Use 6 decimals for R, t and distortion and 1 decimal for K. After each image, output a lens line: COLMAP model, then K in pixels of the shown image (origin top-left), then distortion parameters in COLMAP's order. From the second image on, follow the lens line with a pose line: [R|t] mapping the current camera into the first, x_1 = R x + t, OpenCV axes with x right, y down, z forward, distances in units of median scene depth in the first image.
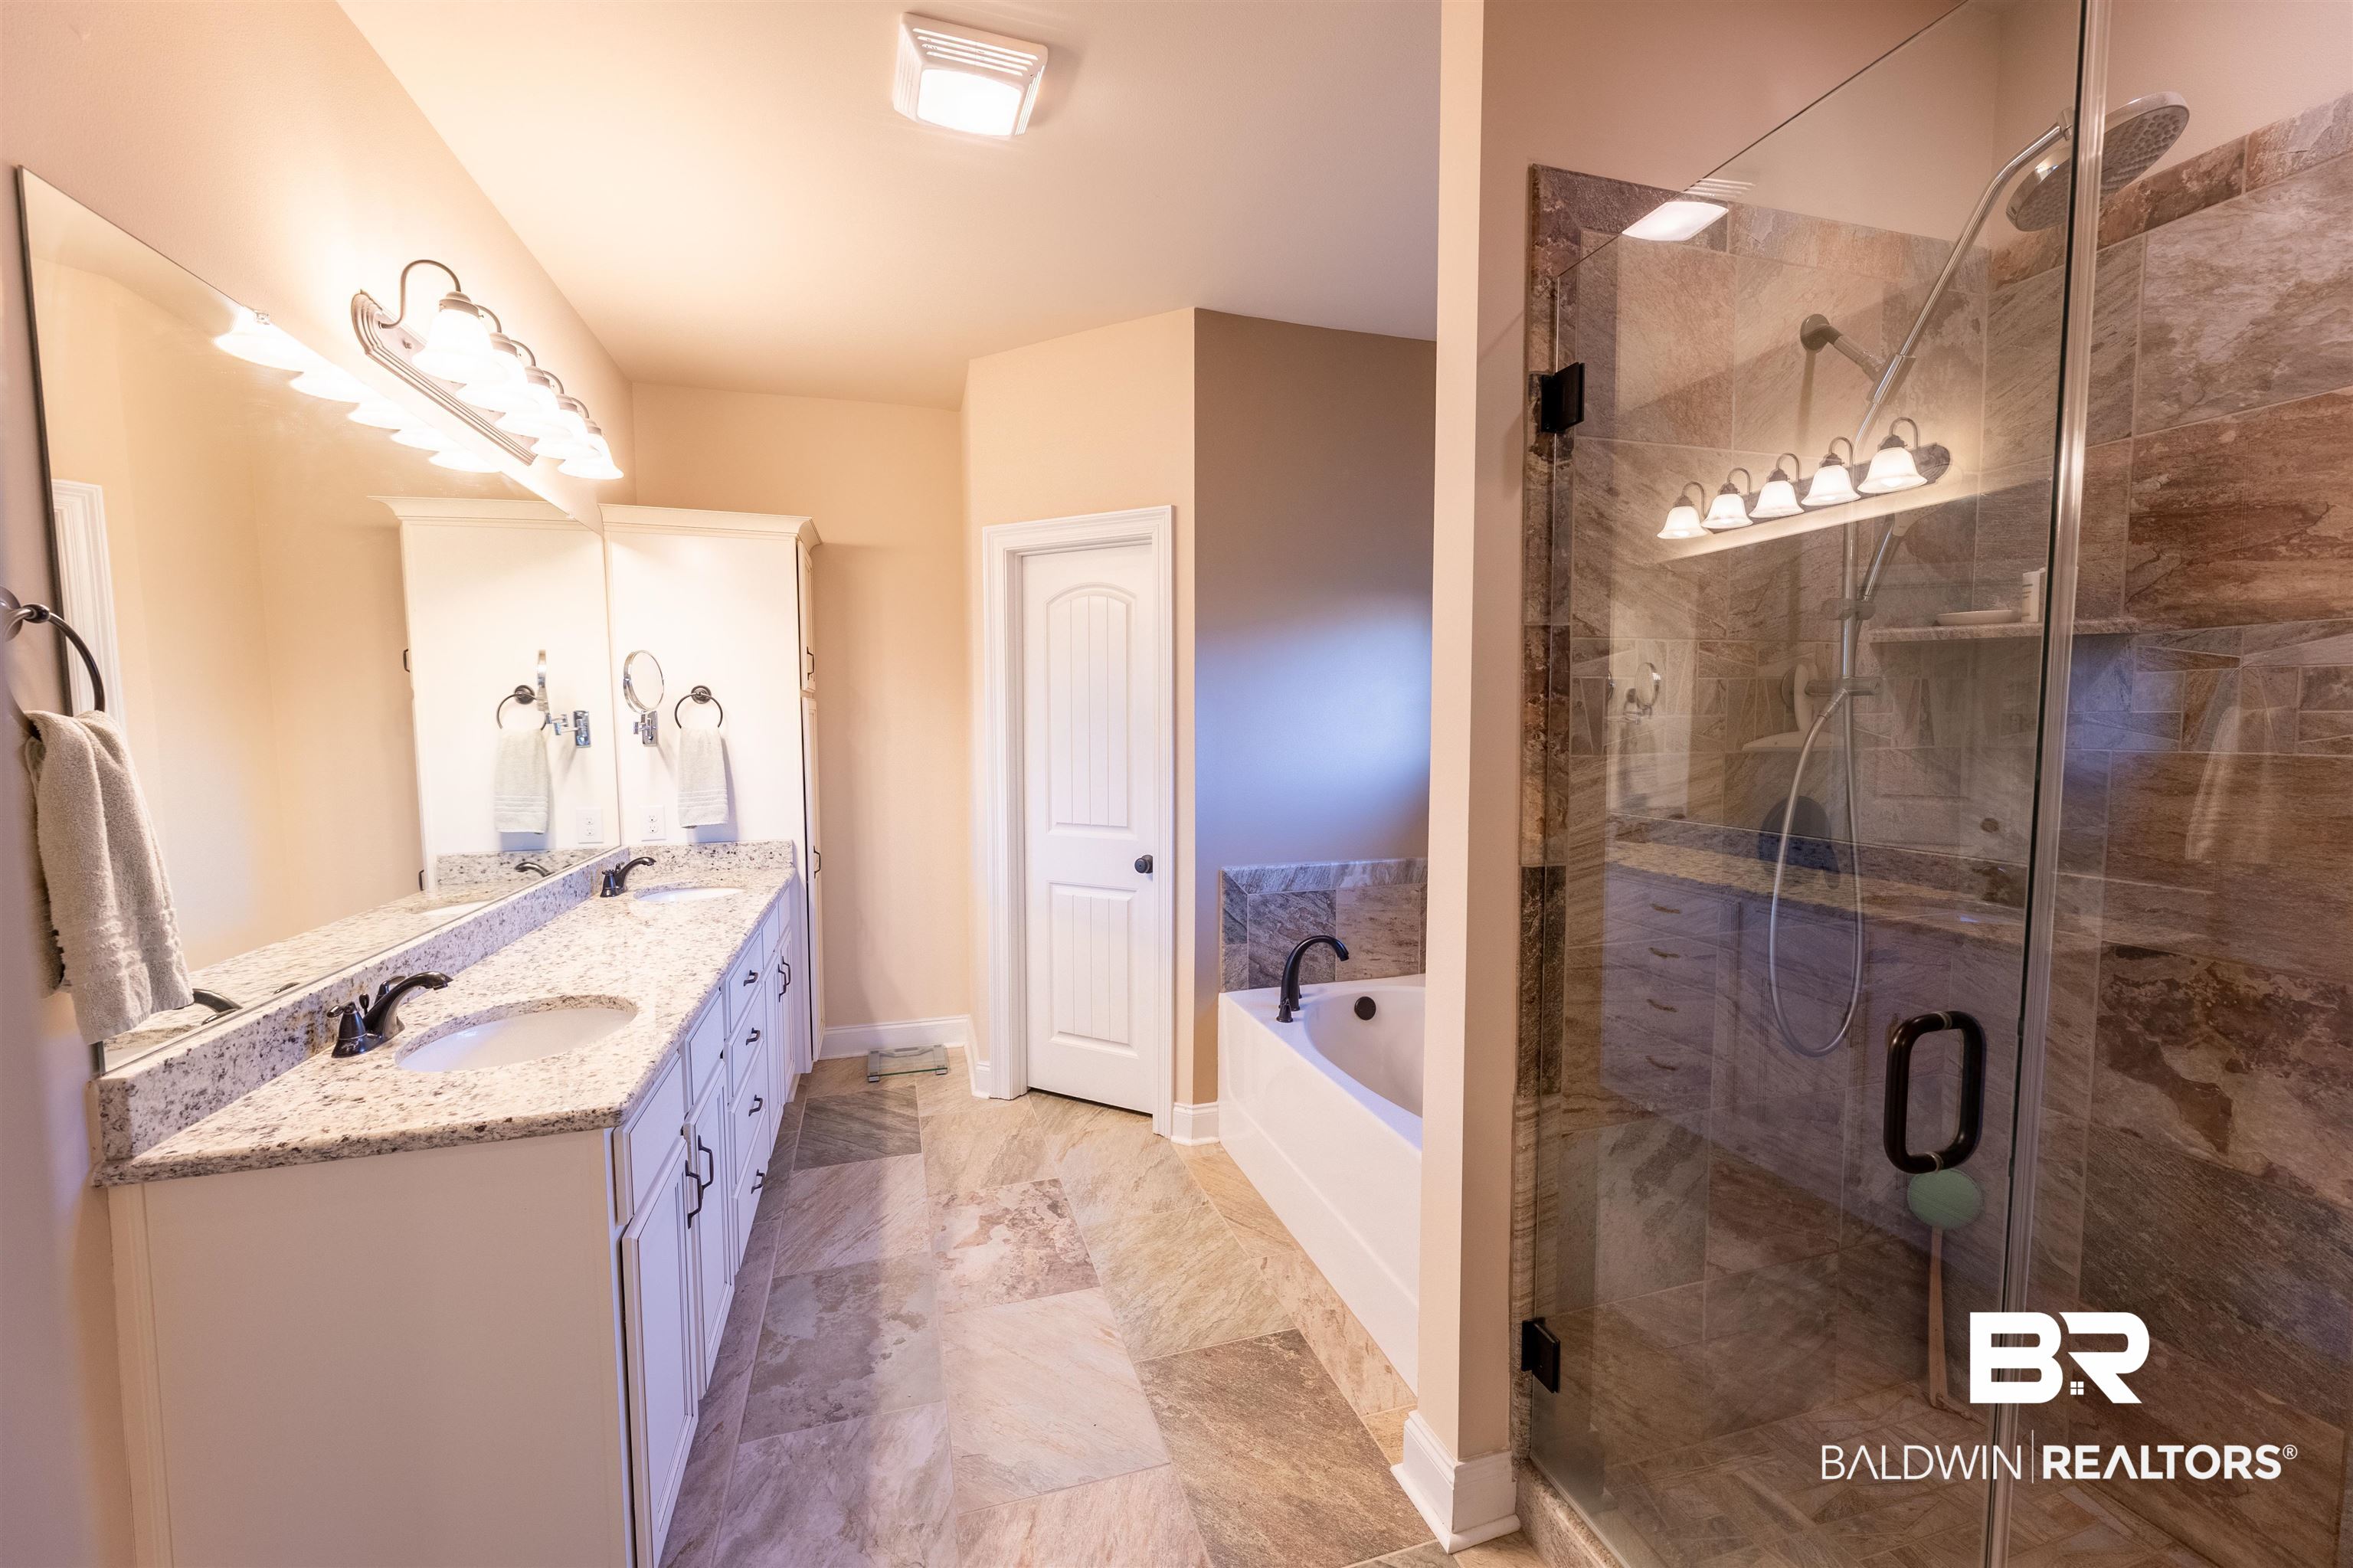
lens RADIAL K [[945.1, 0, 1180.5], [0, 945.1, 785.9], [0, 0, 1]] dist [-0.000549, -0.000206]
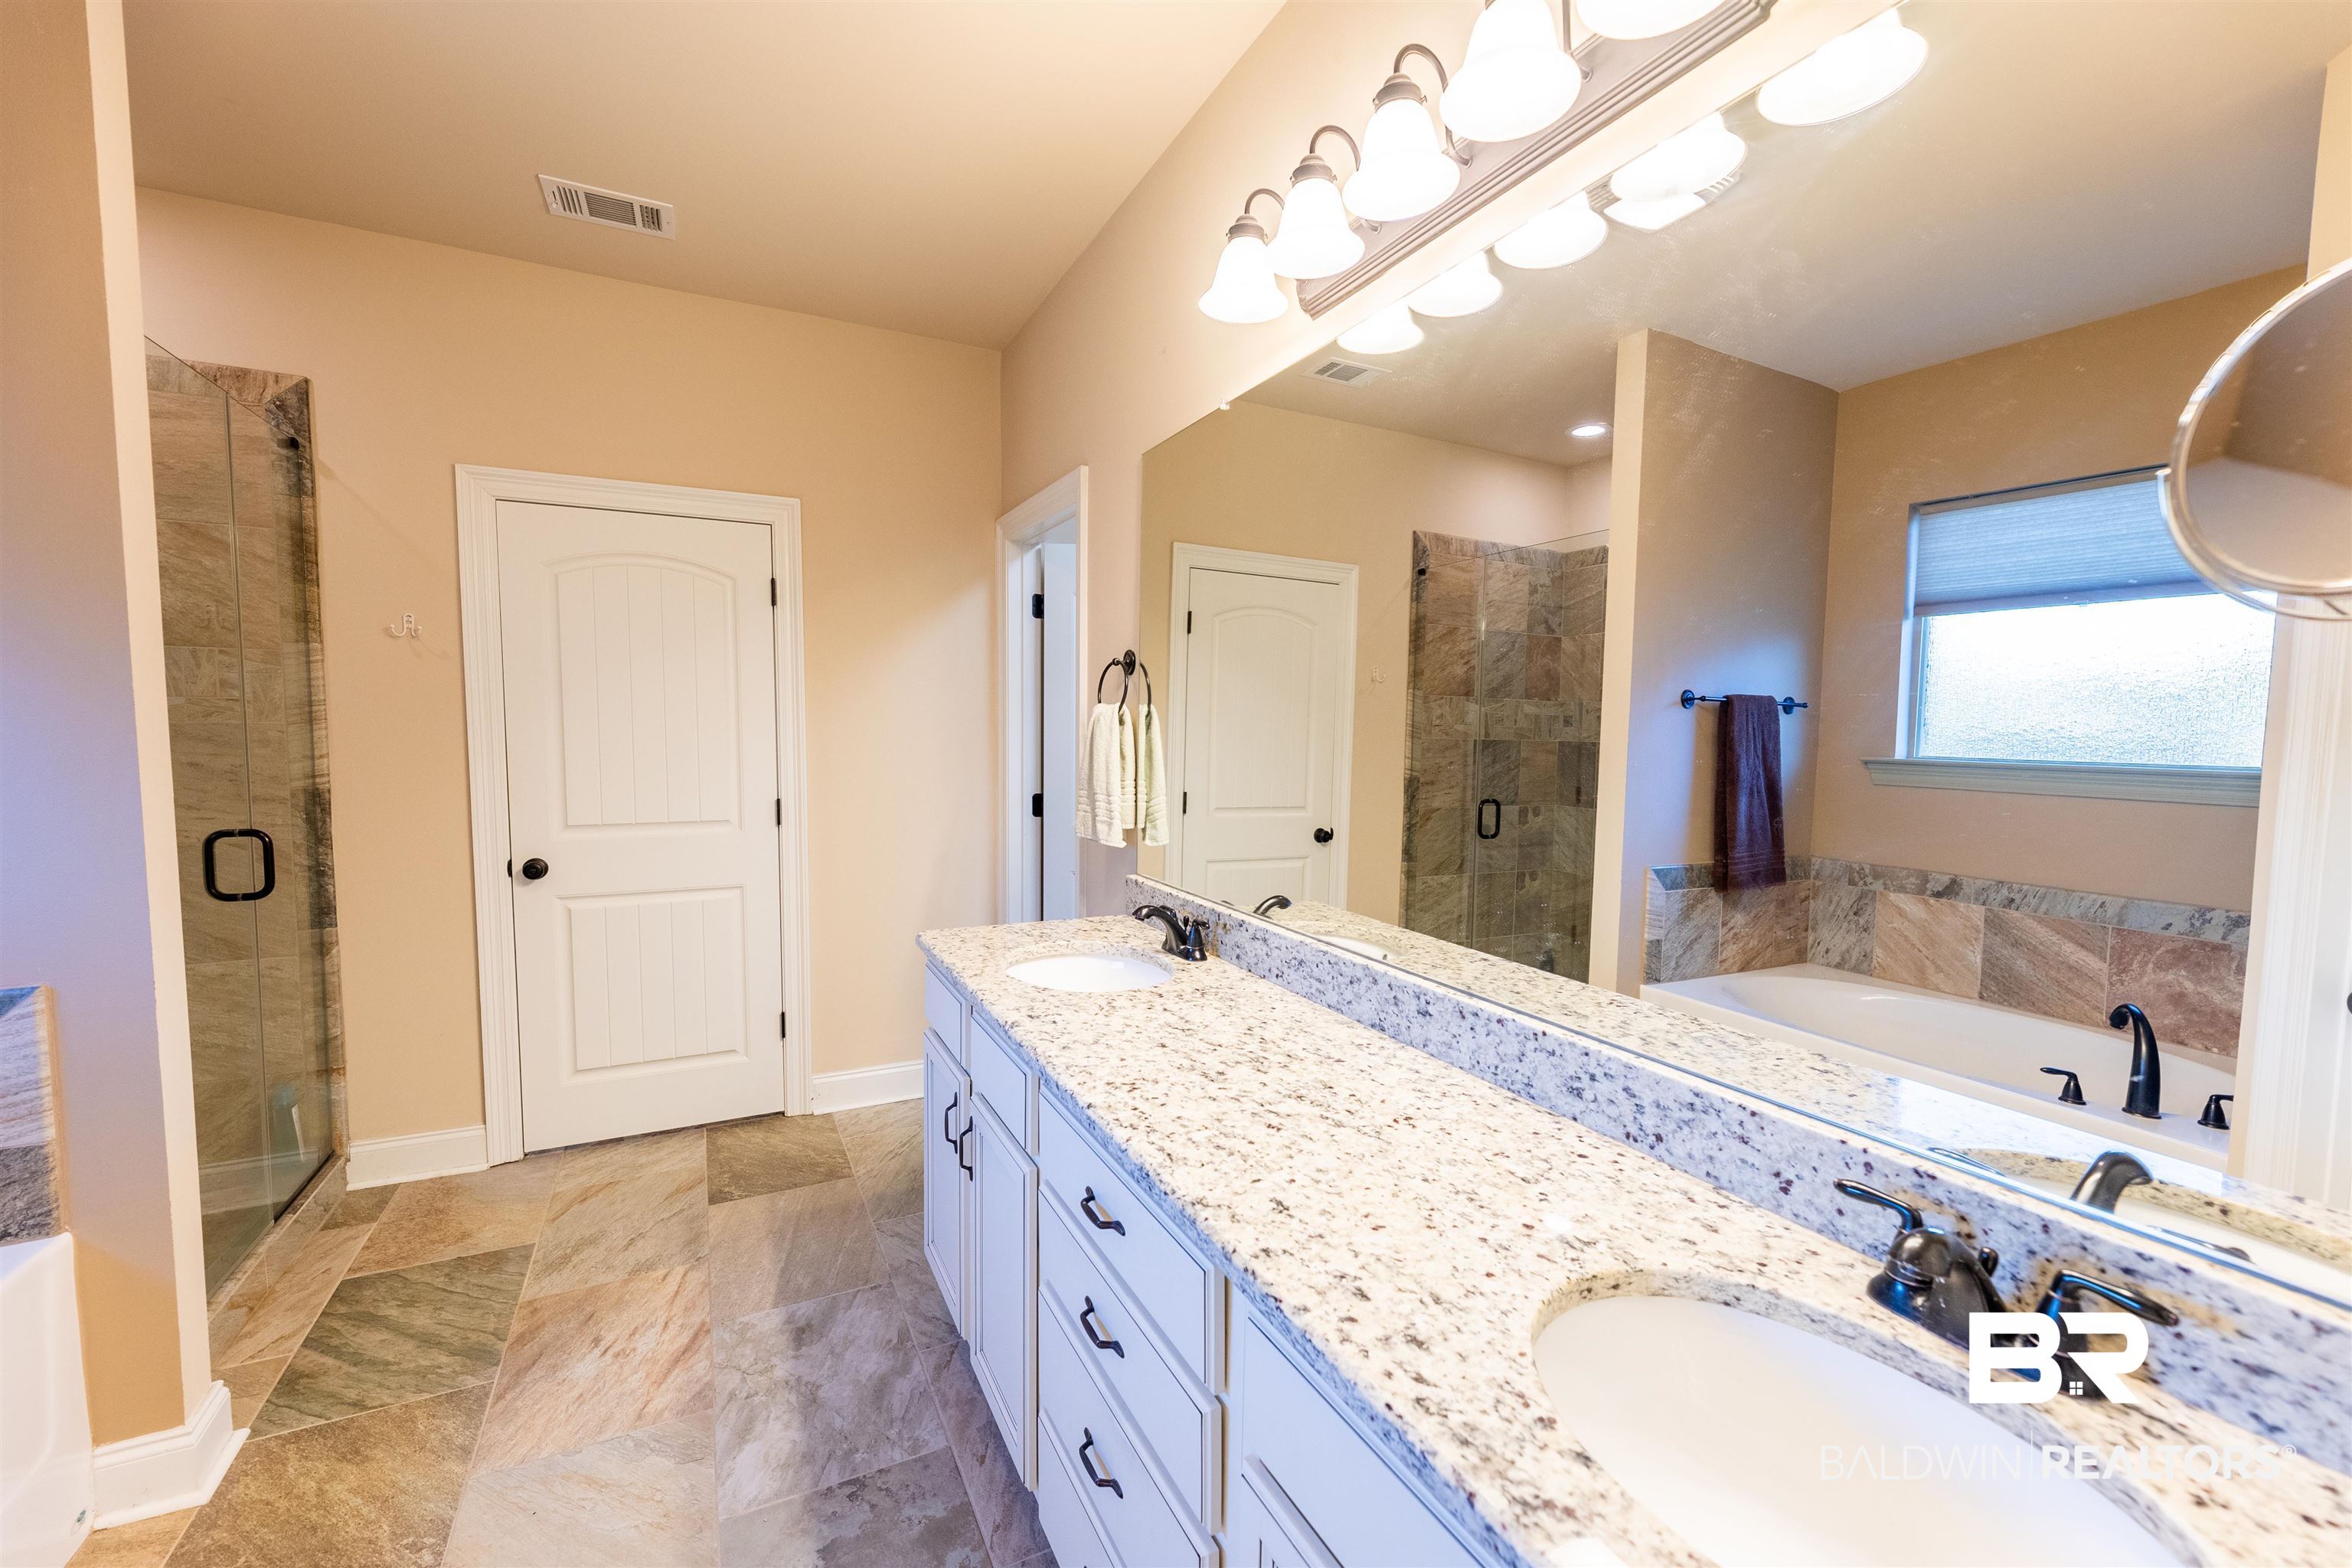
lens RADIAL K [[944.7, 0, 1180.0], [0, 944.7, 785.9], [0, 0, 1]] dist [-0.000549, -0.000206]
pose [[-0.984281, 0.000716, -0.176607, -0.534544], [-0.023817, 0.990319, 0.136754, -0.113769], [0.174995, 0.138811, -0.974735, 1.909138]]
